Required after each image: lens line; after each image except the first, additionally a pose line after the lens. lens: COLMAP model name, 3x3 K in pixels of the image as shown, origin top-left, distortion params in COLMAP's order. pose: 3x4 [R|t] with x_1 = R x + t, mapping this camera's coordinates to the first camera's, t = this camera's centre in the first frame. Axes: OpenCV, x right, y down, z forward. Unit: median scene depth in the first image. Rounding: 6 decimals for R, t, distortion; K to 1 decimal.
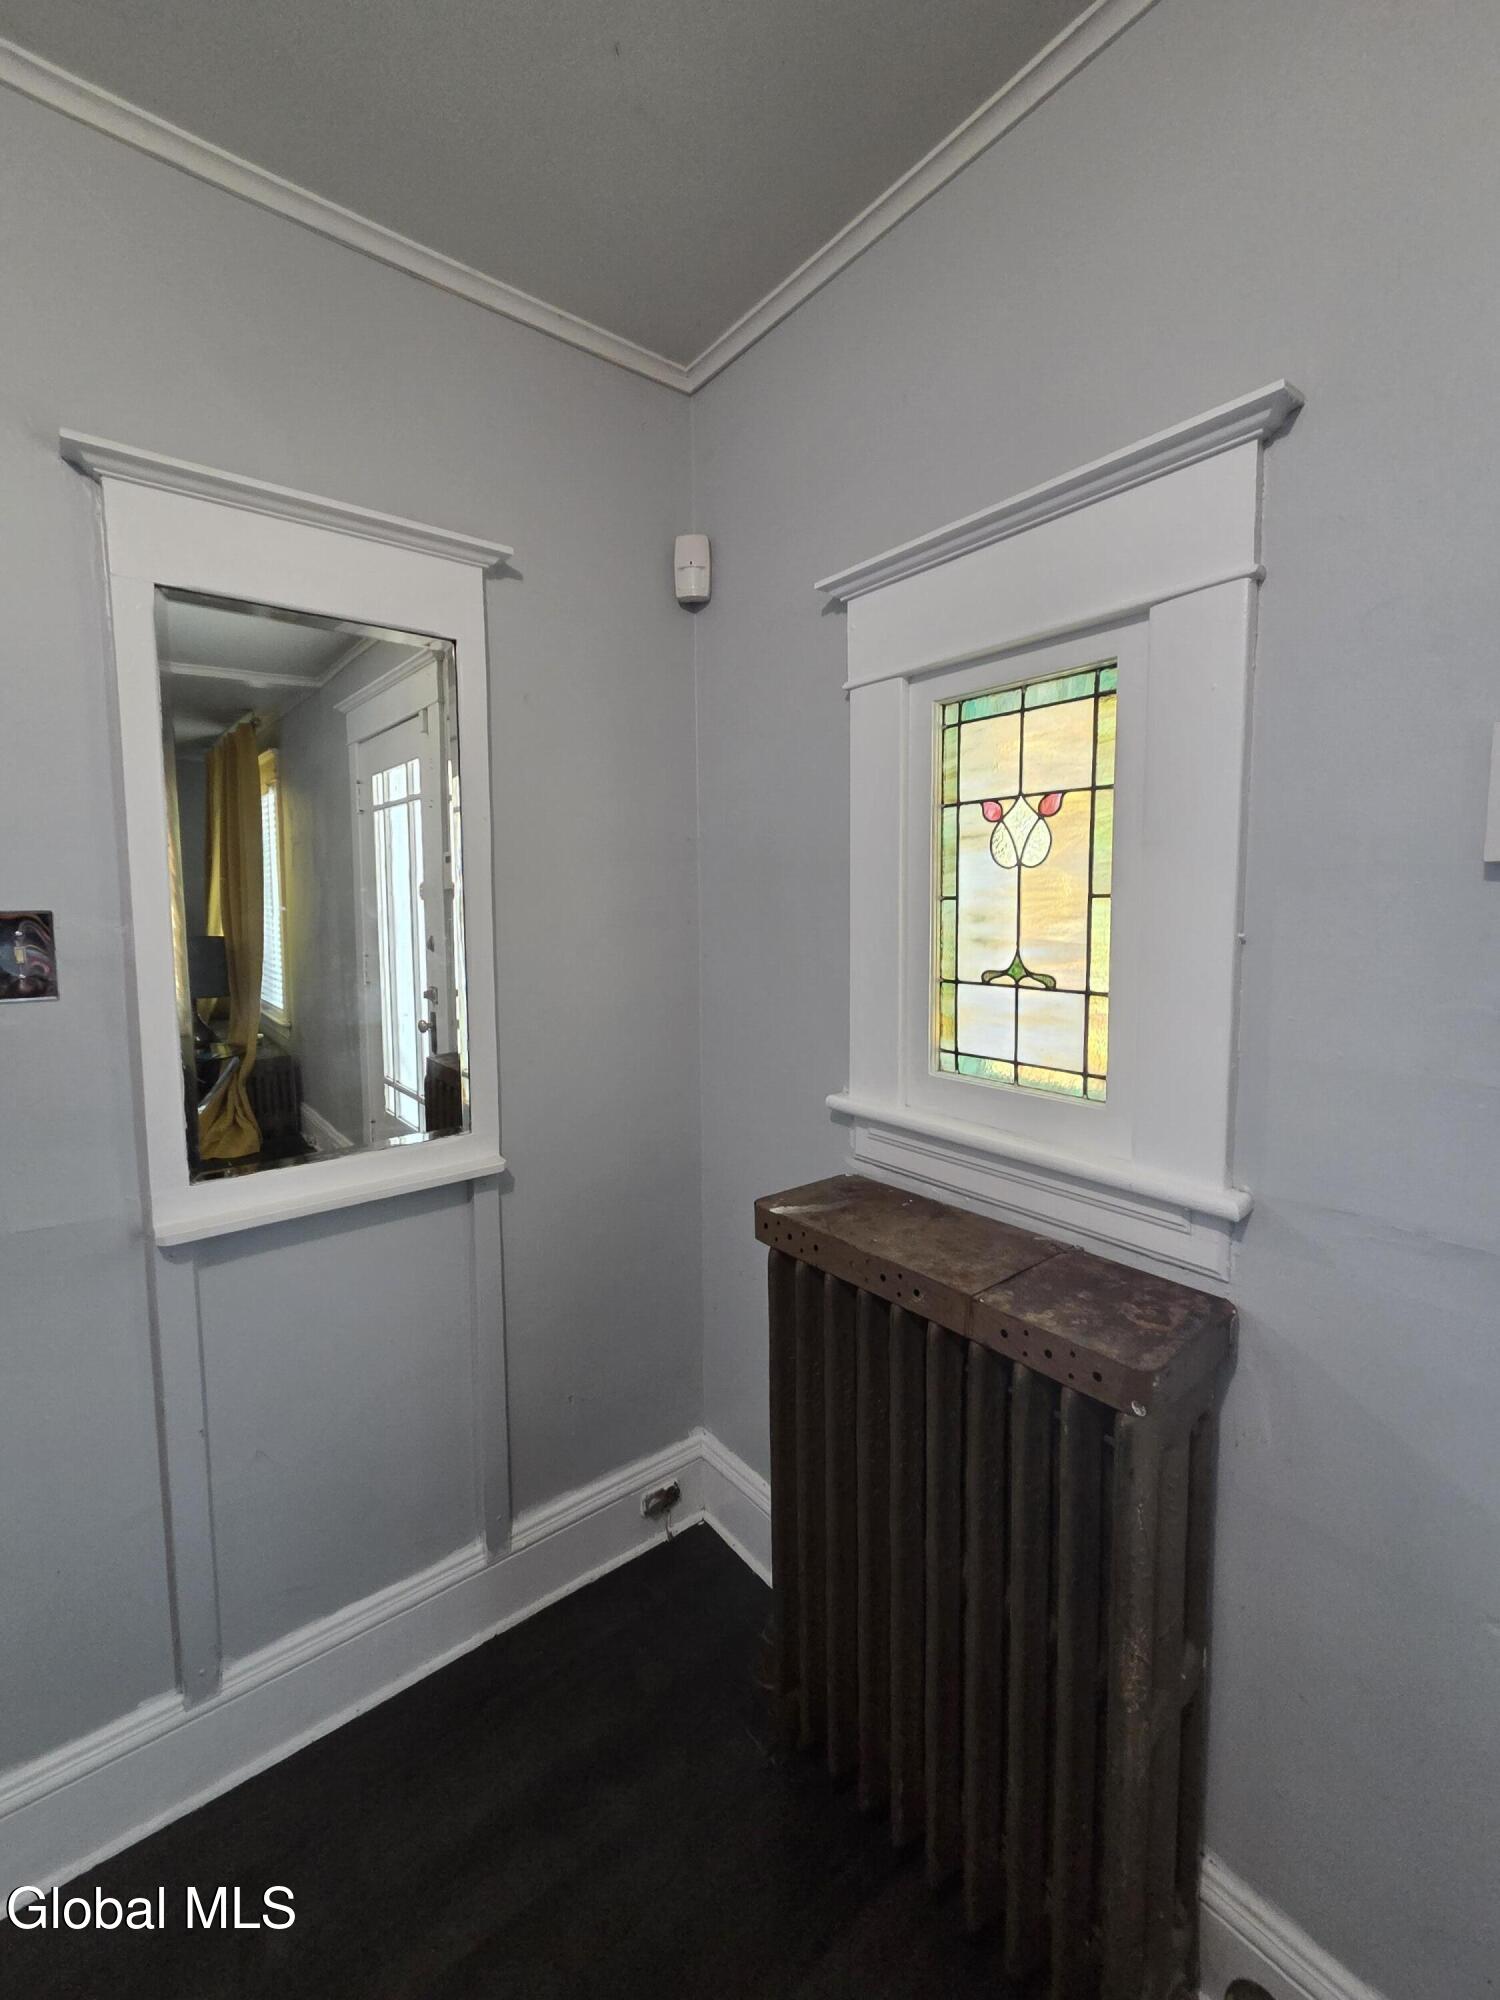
lens RADIAL K [[829.8, 0, 750.0], [0, 829.8, 1000.0], [0, 0, 1]] dist [-0.000571, -0.000057]
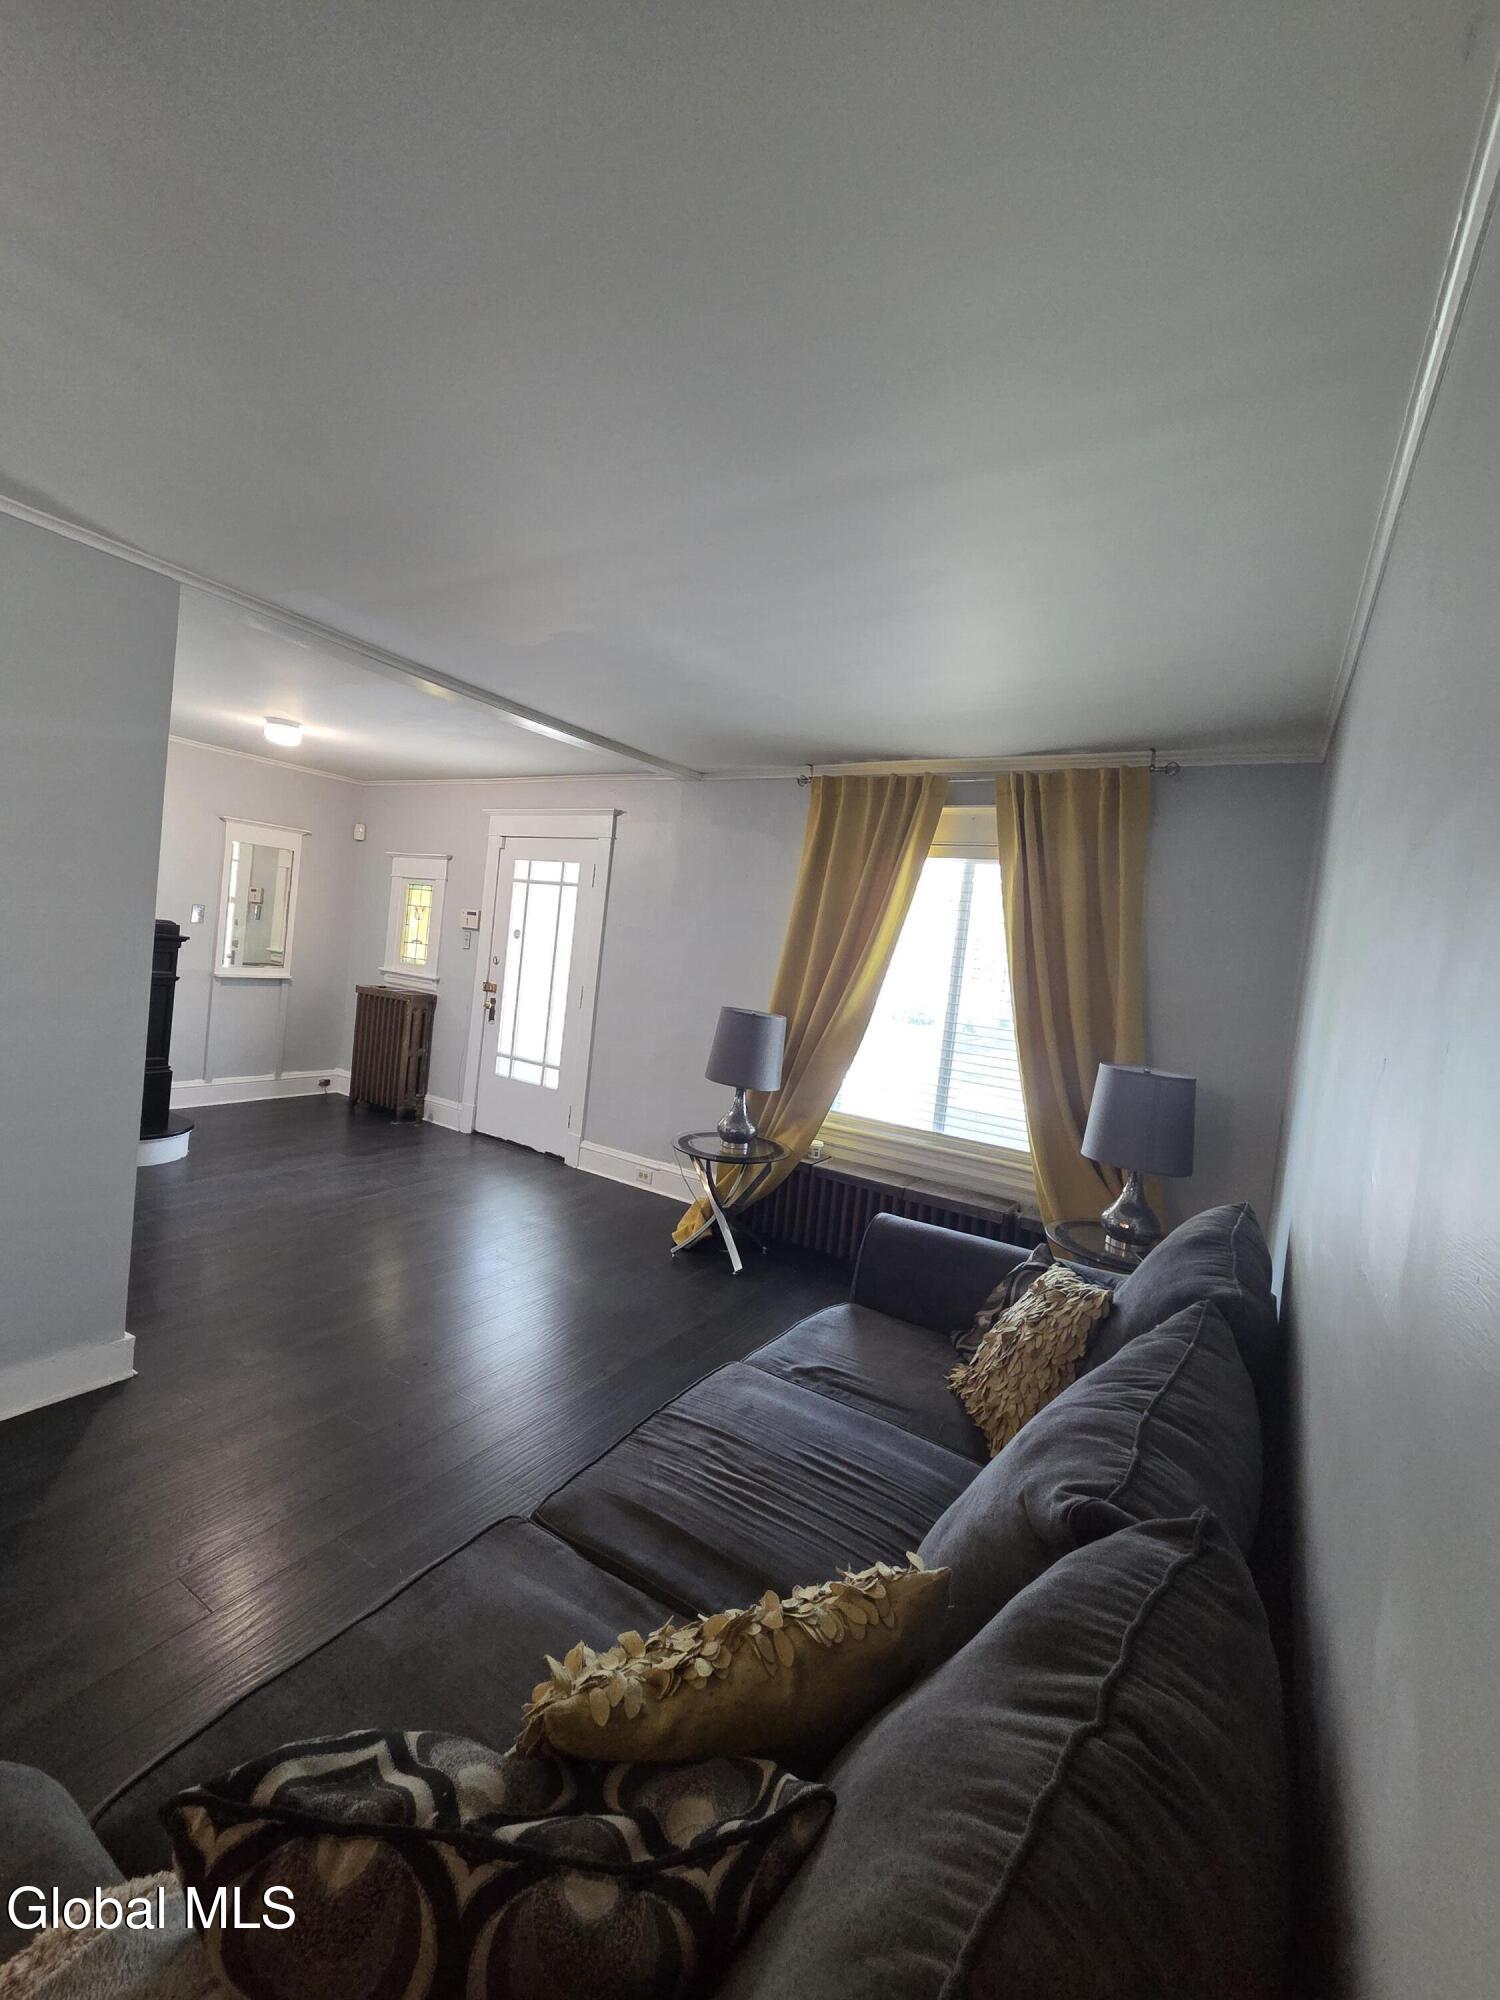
lens RADIAL K [[829.8, 0, 750.0], [0, 829.8, 1000.0], [0, 0, 1]] dist [-0.000571, -0.000057]
pose [[0.937421, 0.091476, 0.335967, 0.536531], [-0.076866, 0.995436, -0.056559, 0.438753], [-0.339607, 0.027195, 0.940174, -4.245973]]
